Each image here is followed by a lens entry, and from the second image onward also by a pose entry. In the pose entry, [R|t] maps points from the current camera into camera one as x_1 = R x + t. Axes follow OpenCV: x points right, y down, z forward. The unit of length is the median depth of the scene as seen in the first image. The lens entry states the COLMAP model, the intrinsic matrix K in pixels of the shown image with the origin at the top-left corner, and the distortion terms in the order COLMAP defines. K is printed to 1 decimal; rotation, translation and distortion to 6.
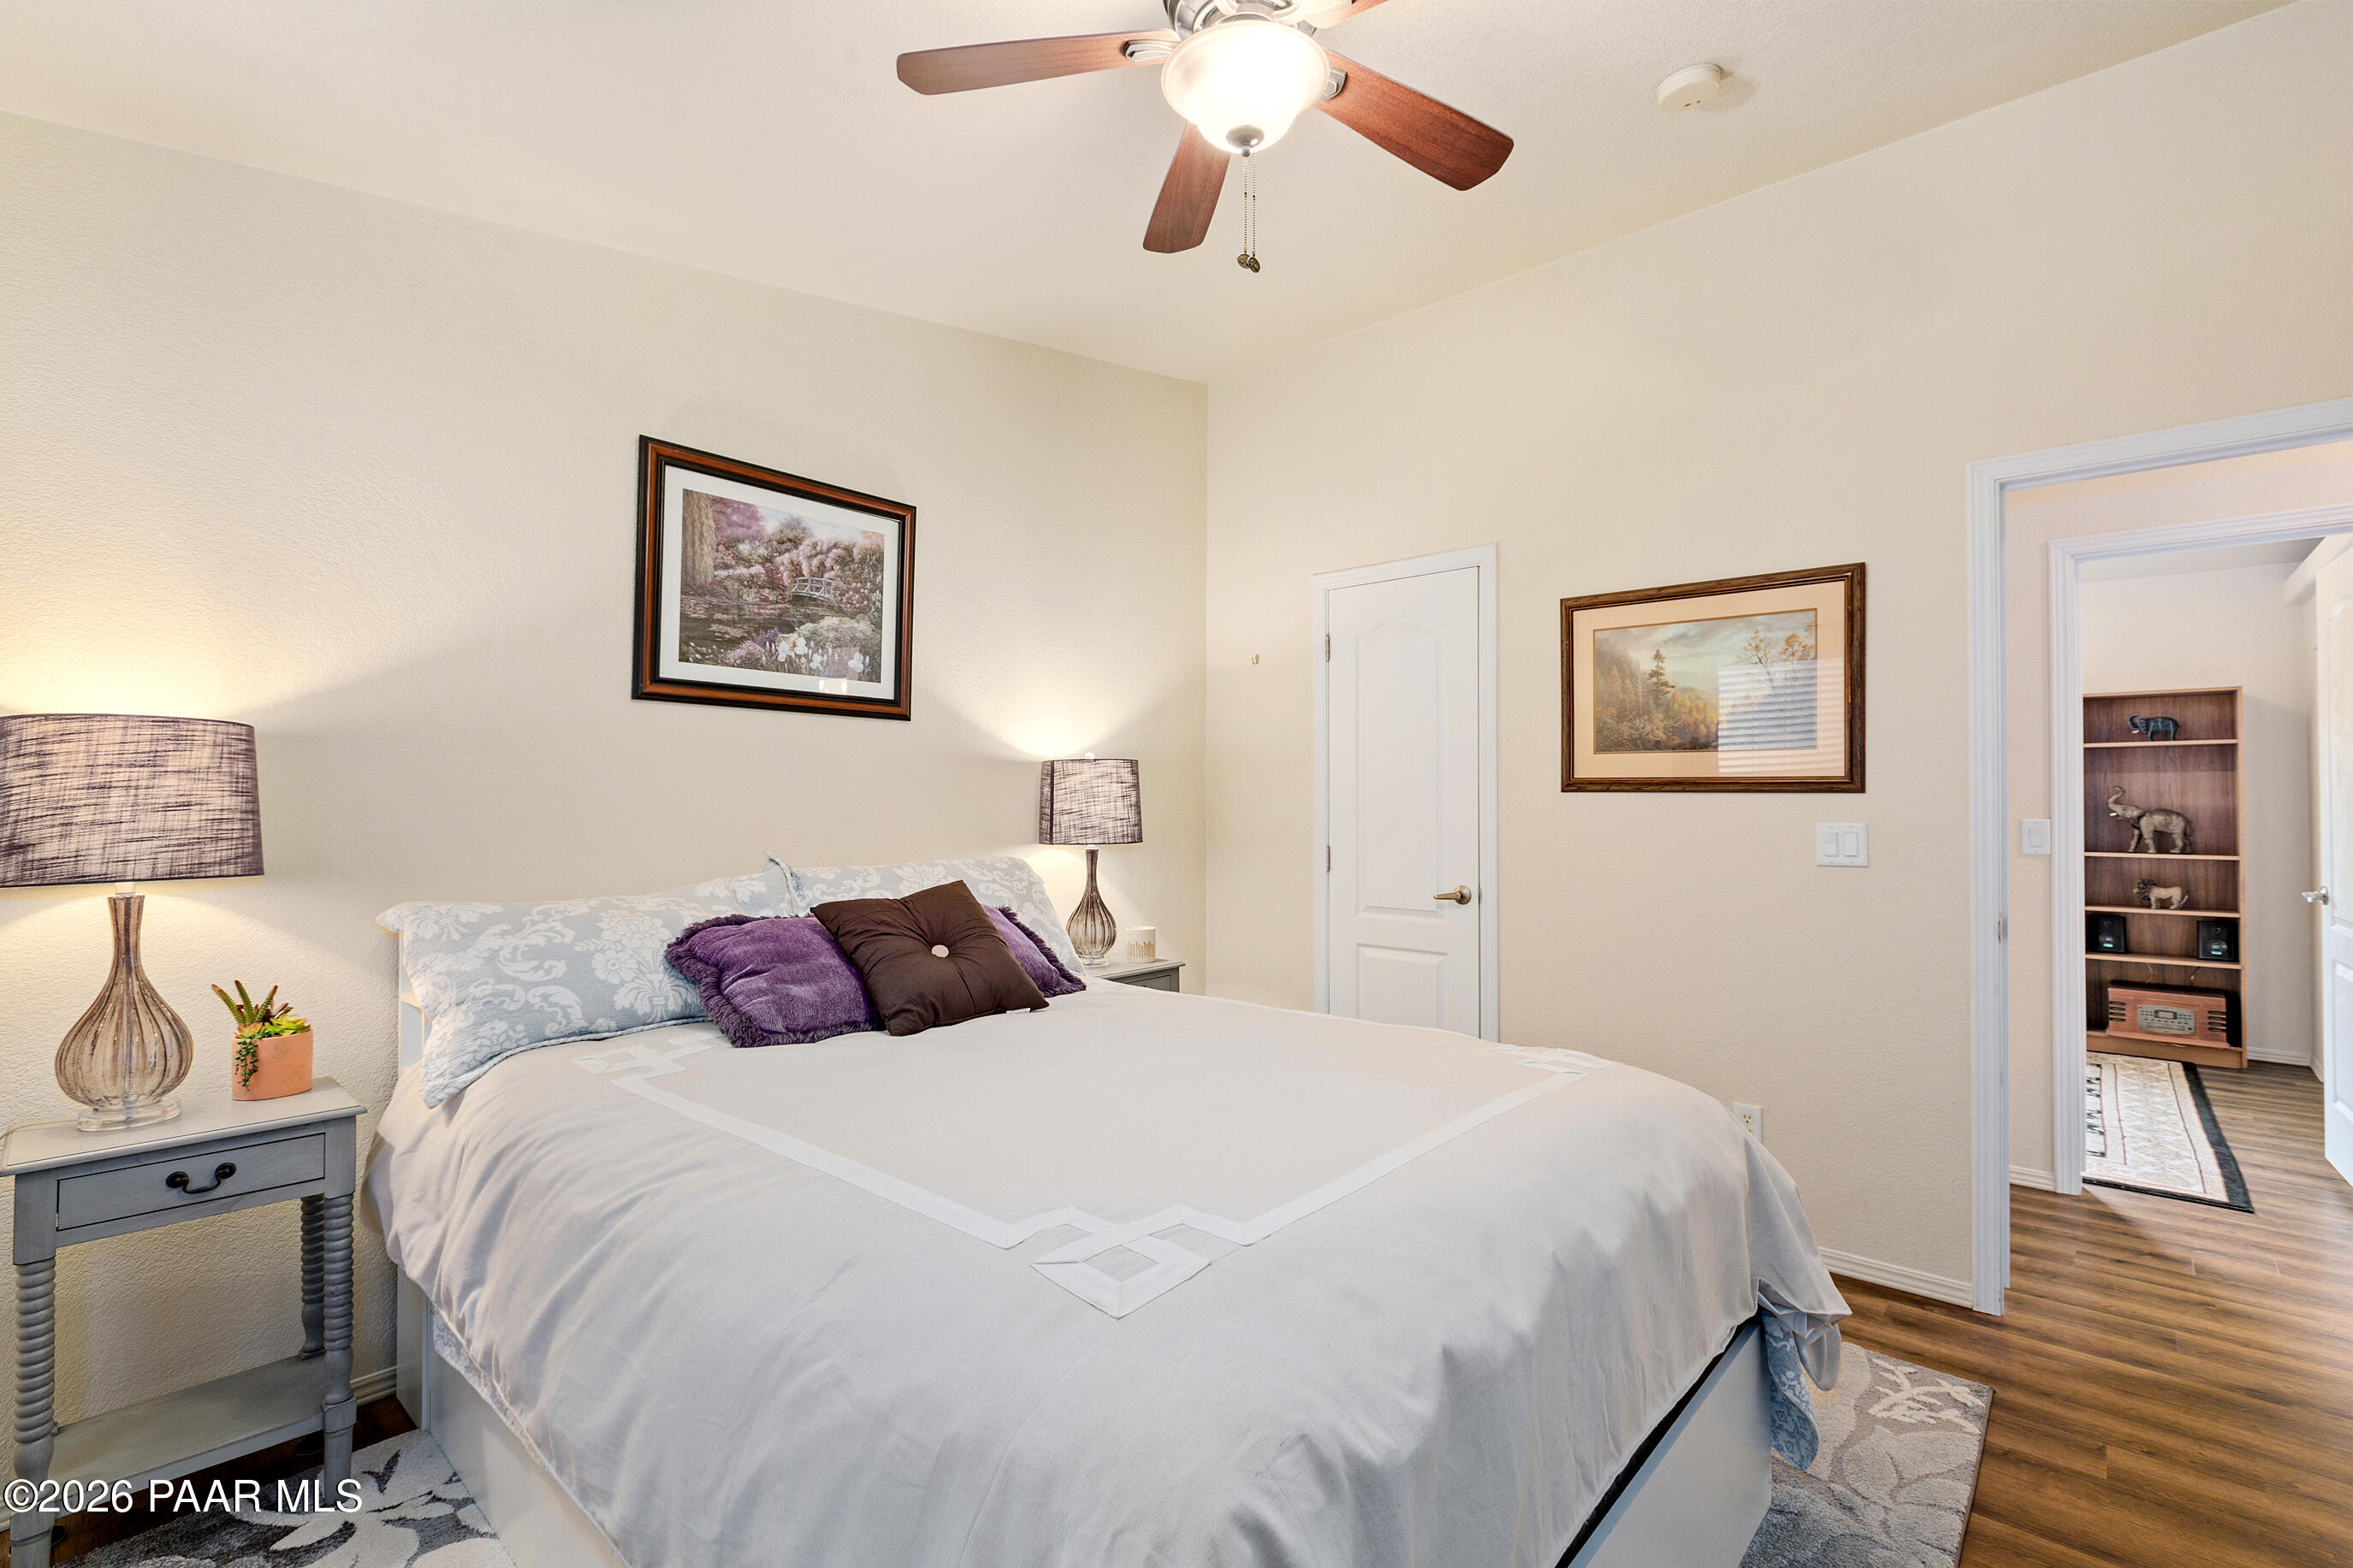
lens RADIAL K [[1071.3, 0, 1225.0], [0, 1071.3, 789.4], [0, 0, 1]] dist [0.000654, 0.000064]
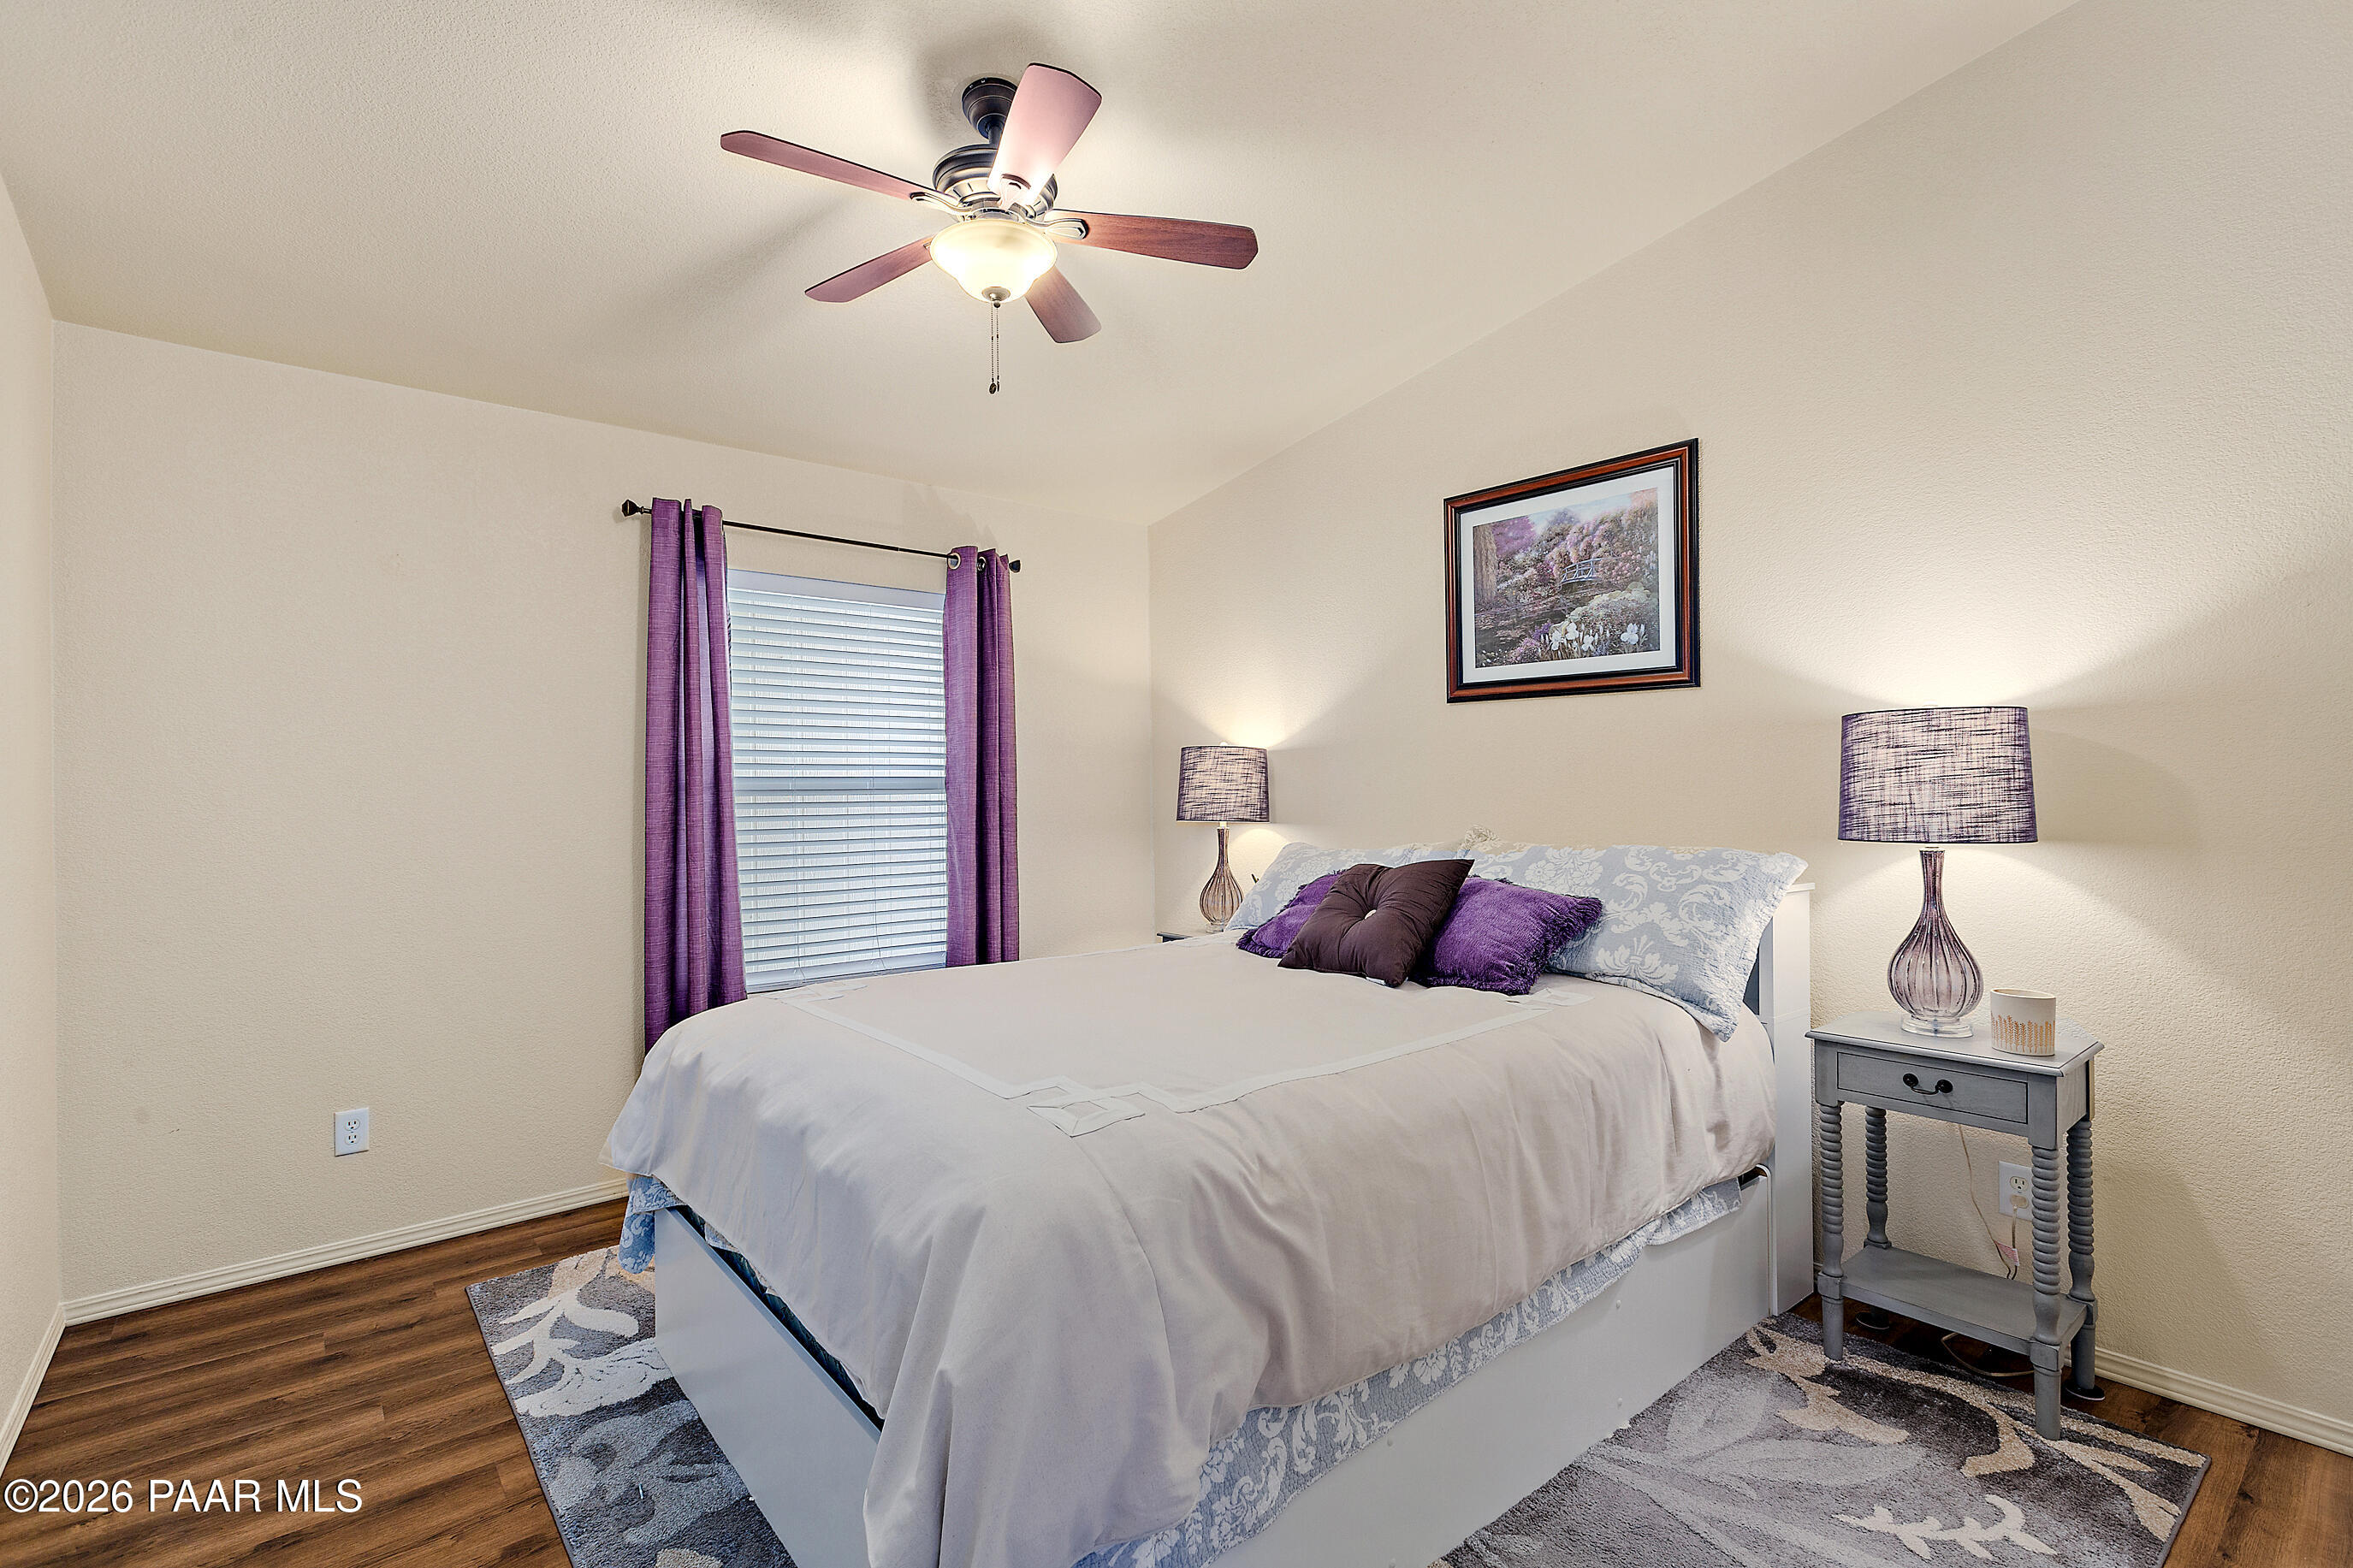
lens RADIAL K [[1071.3, 0, 1220.5], [0, 1071.3, 785.0], [0, 0, 1]] dist [0.000654, 0.000064]
pose [[-0.138193, 0.005399, -0.990391, 0.688192], [0.030516, 0.999534, 0.001191, 0.004109], [0.989935, -0.030058, -0.138293, 0.802014]]
